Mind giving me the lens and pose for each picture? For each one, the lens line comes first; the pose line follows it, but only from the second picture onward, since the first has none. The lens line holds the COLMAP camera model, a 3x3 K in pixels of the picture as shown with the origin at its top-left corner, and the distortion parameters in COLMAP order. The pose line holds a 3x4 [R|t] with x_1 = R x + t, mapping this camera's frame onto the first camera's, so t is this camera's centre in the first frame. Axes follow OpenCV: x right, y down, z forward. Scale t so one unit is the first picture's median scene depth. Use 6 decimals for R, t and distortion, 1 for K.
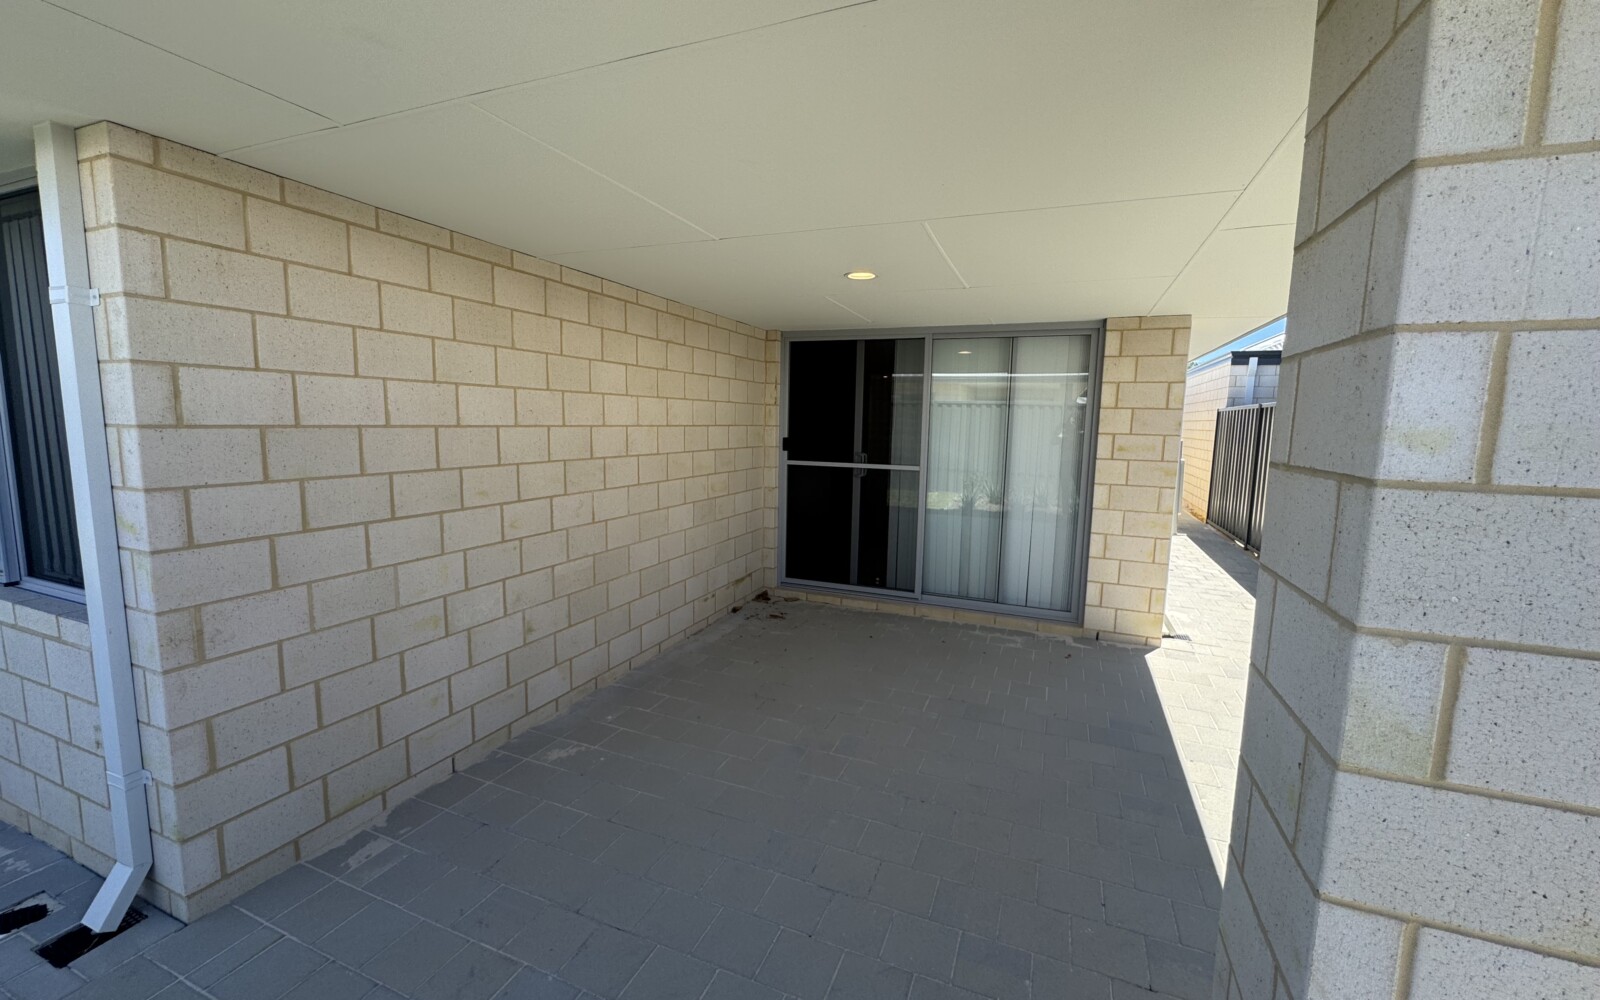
lens RADIAL K [[637.7, 0, 799.0], [0, 637.7, 496.3], [0, 0, 1]] dist [-0.004090, 0.000386]
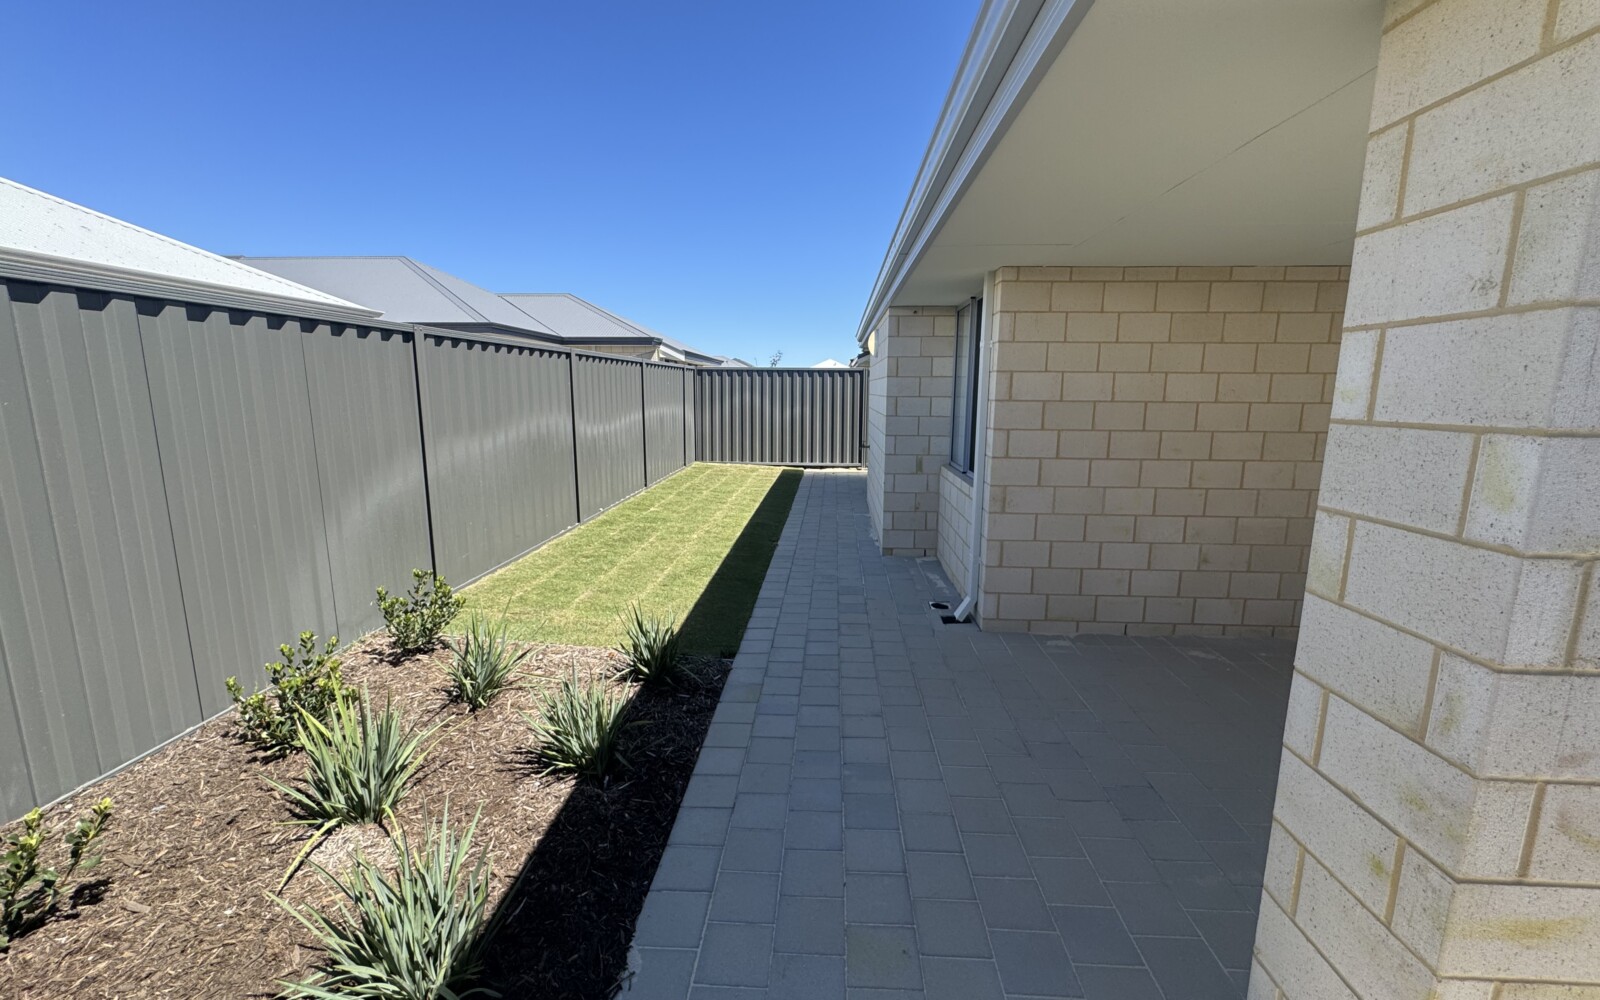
lens RADIAL K [[637.7, 0, 800.2], [0, 637.7, 499.1], [0, 0, 1]] dist [-0.004090, 0.000386]
pose [[0.329558, 0.138549, -0.933914, 0.790556], [-0.112056, 0.987922, 0.107019, 0.063316], [0.937462, 0.069381, 0.341103, -0.350840]]
